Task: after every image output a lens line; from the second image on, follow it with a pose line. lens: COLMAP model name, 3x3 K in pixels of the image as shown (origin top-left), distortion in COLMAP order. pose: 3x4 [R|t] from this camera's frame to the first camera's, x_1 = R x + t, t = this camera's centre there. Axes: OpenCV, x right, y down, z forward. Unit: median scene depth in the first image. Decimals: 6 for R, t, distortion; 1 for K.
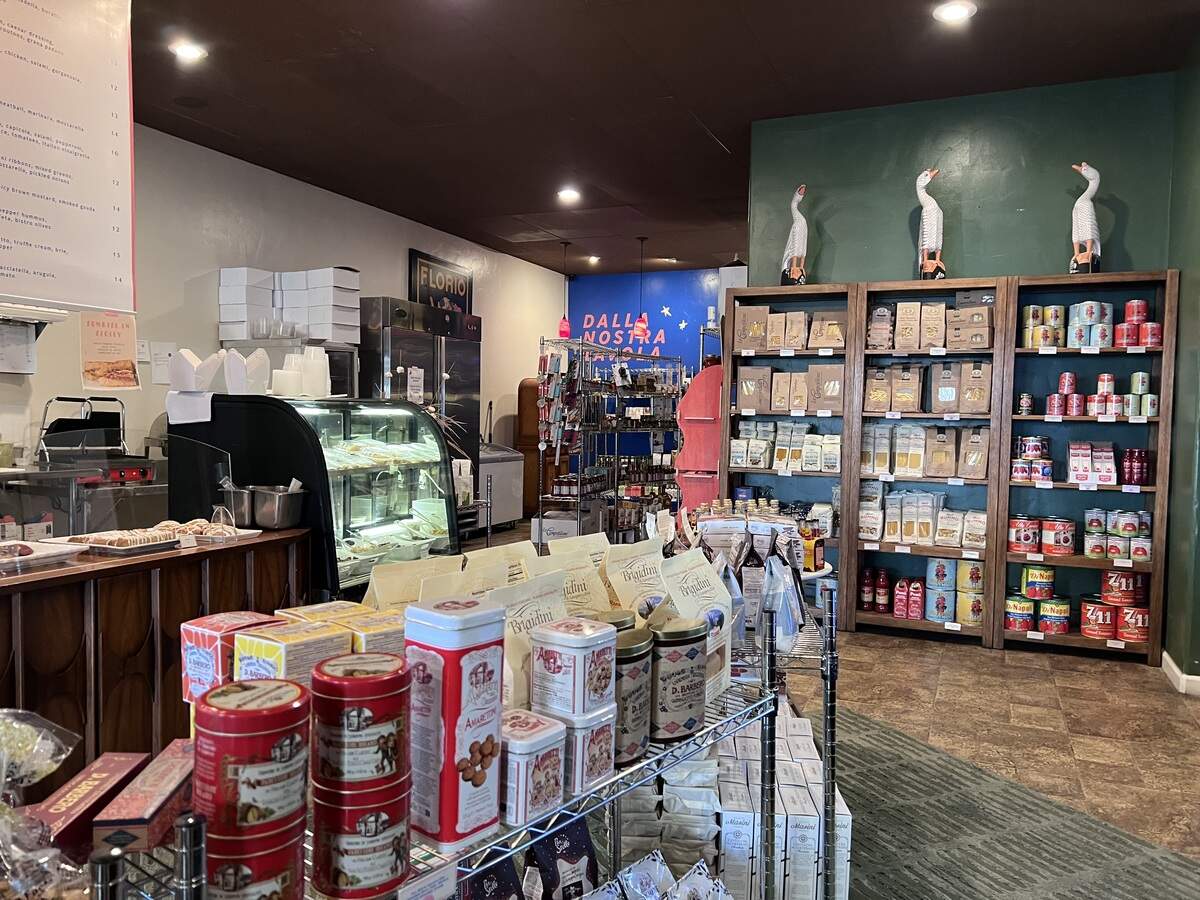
lens RADIAL K [[908.5, 0, 601.0], [0, 908.5, 455.1], [0, 0, 1]] dist [0.032675, -0.012972]
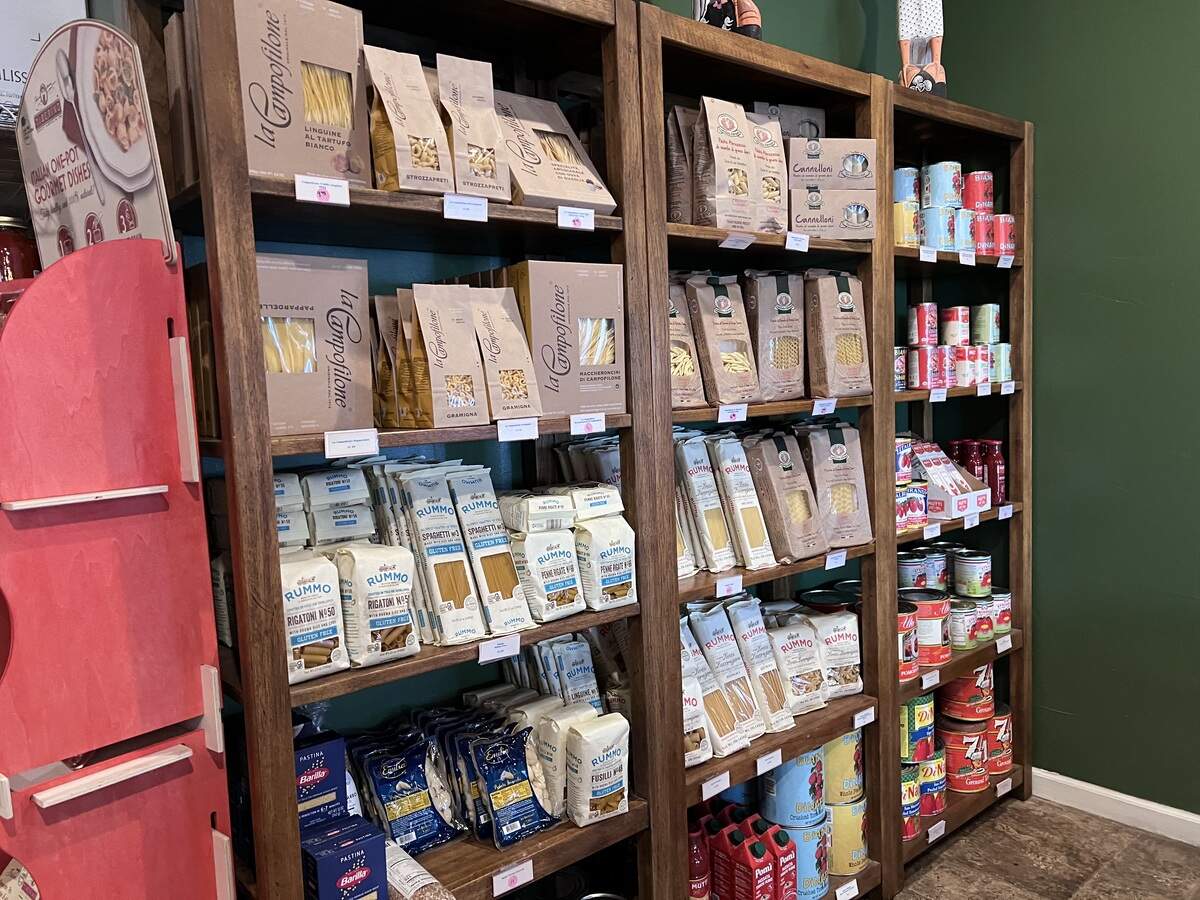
lens RADIAL K [[908.5, 0, 602.1], [0, 908.5, 457.2], [0, 0, 1]] dist [0.032675, -0.012972]
pose [[0.453151, -0.115786, 0.883882, -0.021503], [0.096854, 0.992054, 0.080301, -0.056299], [-0.886157, 0.049219, 0.460765, 0.825386]]
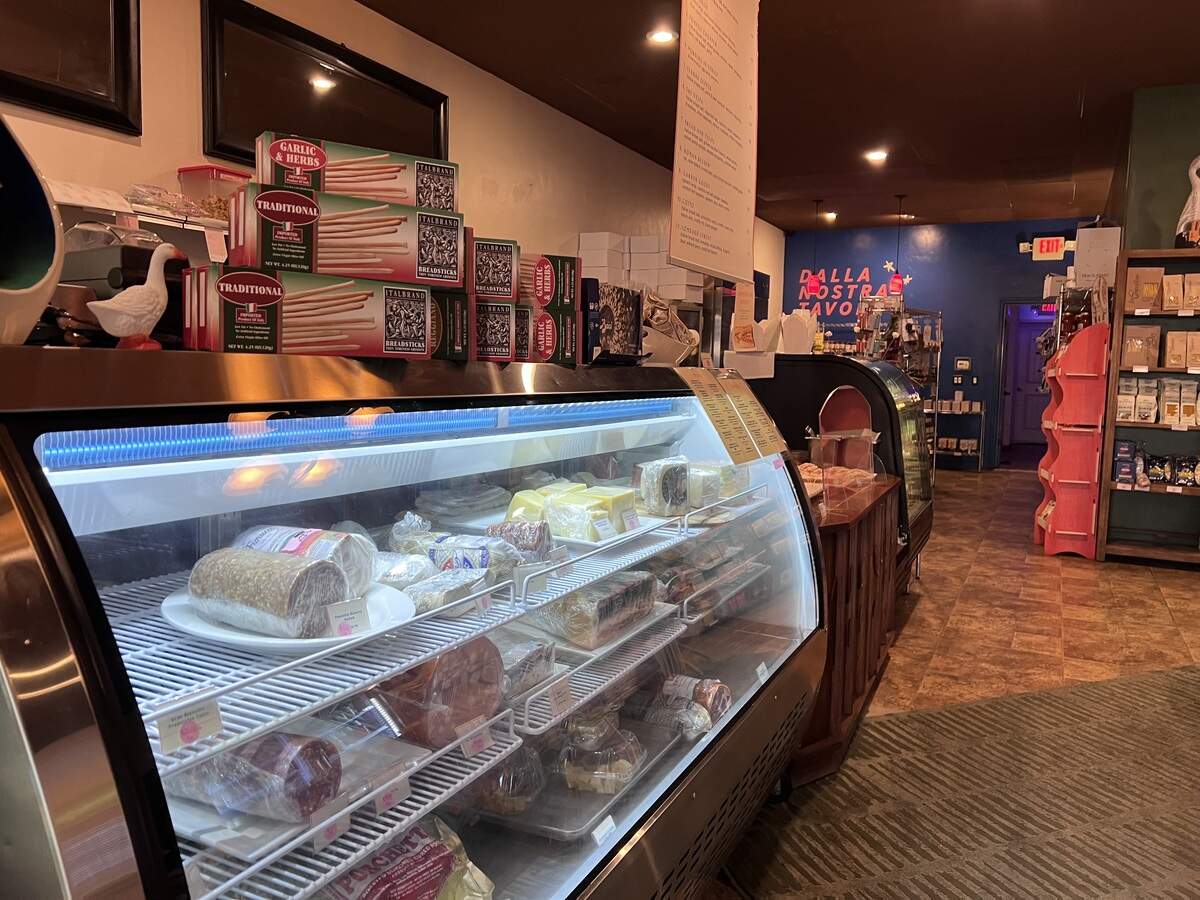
lens RADIAL K [[908.5, 0, 603.9], [0, 908.5, 440.8], [0, 0, 1]] dist [0.032675, -0.012972]
pose [[0.997863, 0.012098, -0.064217, -0.385691], [-0.009561, 0.999167, 0.039676, -0.000909], [0.064644, -0.038978, 0.997147, -0.101606]]
